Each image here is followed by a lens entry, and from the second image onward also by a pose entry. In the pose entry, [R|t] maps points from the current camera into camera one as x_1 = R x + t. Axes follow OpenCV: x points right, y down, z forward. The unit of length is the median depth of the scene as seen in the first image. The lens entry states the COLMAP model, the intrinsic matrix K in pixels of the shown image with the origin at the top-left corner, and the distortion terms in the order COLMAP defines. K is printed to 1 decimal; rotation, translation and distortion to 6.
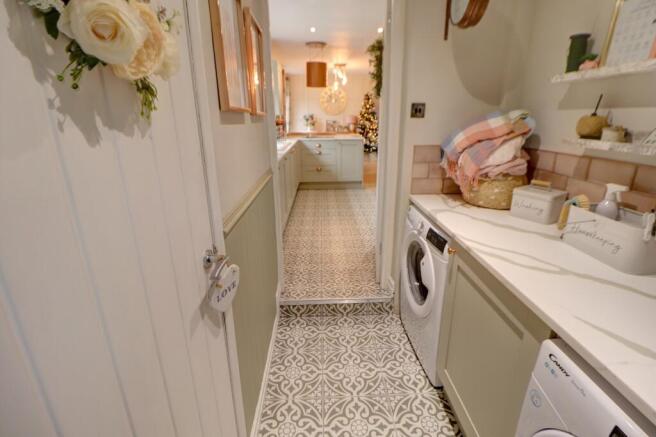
lens RADIAL K [[302.0, 0, 335.3], [0, 302.0, 202.7], [0, 0, 1]] dist [0.000413, -0.012681]
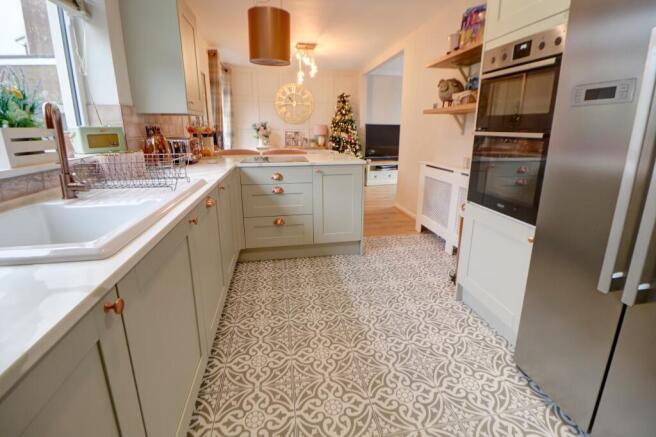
lens RADIAL K [[302.0, 0, 335.3], [0, 302.0, 202.7], [0, 0, 1]] dist [0.000413, -0.012681]
pose [[0.989697, -0.029577, 0.140090, -0.021160], [0.035386, 0.998606, -0.039159, -0.082767], [-0.138737, 0.043713, 0.989364, 0.330802]]
